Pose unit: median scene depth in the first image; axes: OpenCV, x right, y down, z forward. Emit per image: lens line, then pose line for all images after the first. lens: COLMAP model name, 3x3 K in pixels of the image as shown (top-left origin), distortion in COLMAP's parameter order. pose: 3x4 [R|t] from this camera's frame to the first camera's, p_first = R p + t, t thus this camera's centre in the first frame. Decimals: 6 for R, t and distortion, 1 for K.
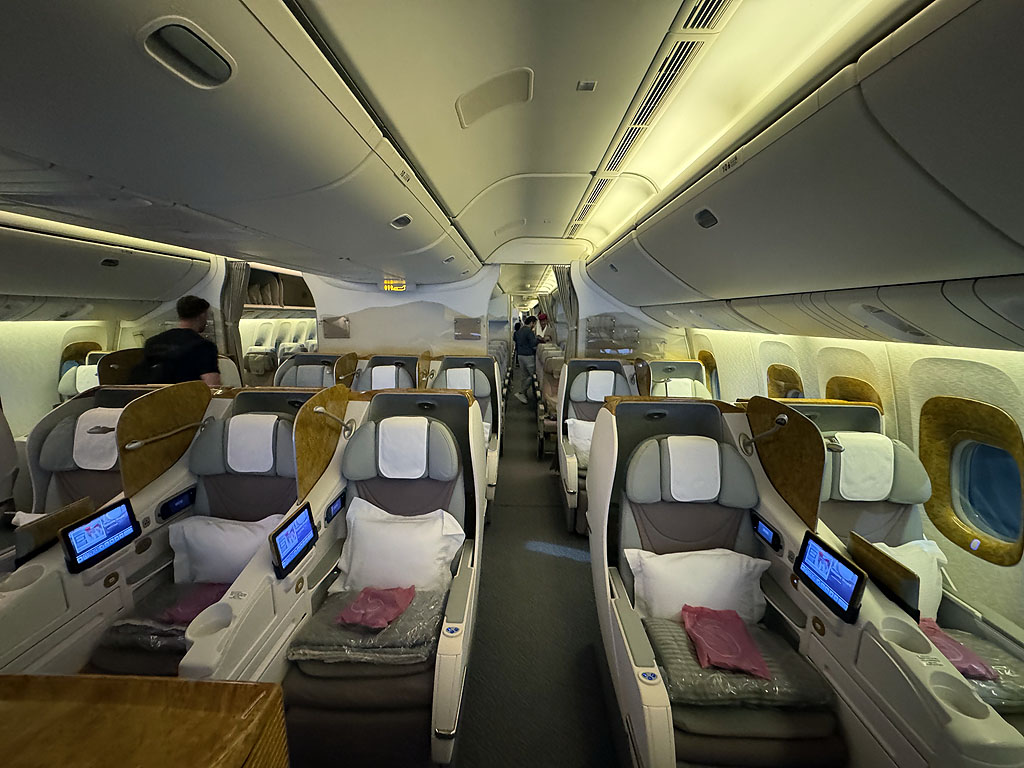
lens RADIAL K [[415.1, 0, 509.2], [0, 415.1, 383.5], [0, 0, 1]] dist [-0.003543, 0.000612]
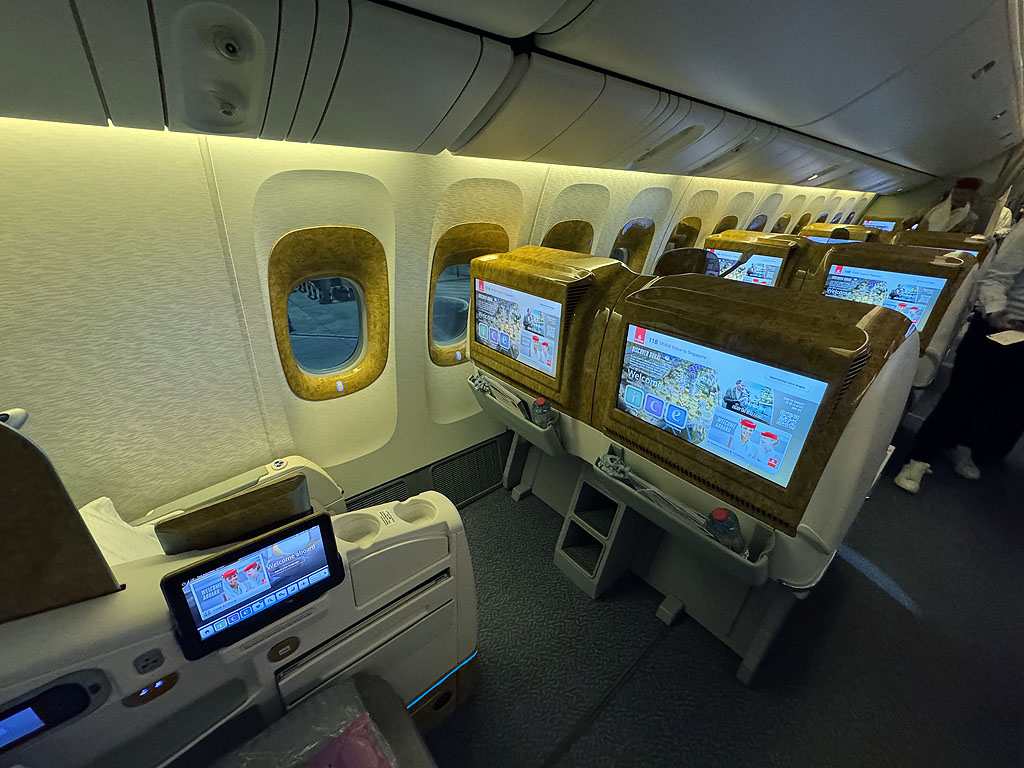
lens RADIAL K [[415.1, 0, 513.4], [0, 415.1, 388.0], [0, 0, 1]] dist [-0.003543, 0.000612]
pose [[0.656509, 0.349734, -0.668343, -0.551049], [-0.174355, 0.932385, 0.316636, -0.047661], [0.733891, -0.091345, 0.673097, 0.910600]]
